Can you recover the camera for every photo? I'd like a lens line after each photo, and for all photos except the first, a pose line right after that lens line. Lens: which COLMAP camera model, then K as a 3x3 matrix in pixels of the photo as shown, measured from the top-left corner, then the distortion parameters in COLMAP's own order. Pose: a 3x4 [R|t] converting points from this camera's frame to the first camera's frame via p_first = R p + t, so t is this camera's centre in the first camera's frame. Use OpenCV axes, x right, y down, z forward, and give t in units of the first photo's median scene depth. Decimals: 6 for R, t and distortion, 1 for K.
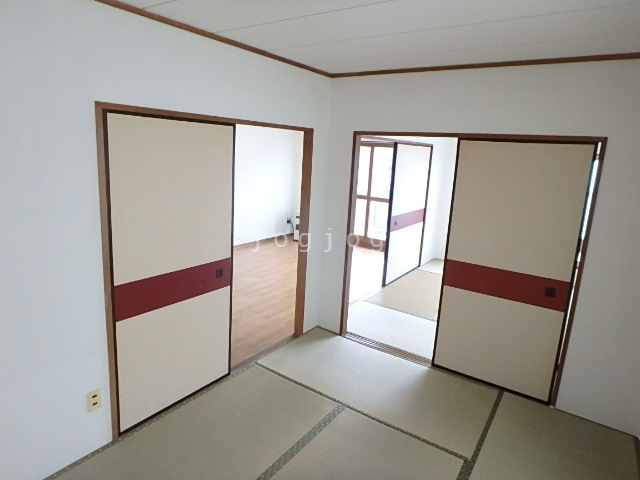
lens RADIAL K [[402.7, 0, 320.0], [0, 402.7, 240.0], [0, 0, 1]] dist [0.004469, 0.001208]
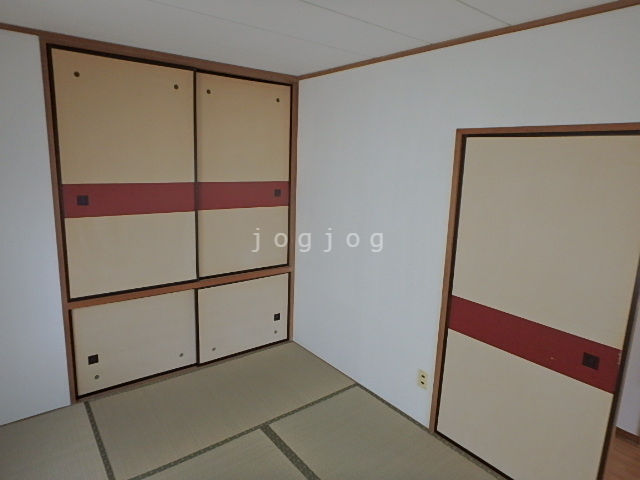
lens RADIAL K [[402.7, 0, 320.0], [0, 402.7, 240.0], [0, 0, 1]] dist [0.004469, 0.001208]
pose [[-0.305414, 0.125141, -0.943961, 0.603849], [-0.247701, 0.946758, 0.205654, -0.162363], [0.919438, 0.296630, -0.258156, 0.909427]]
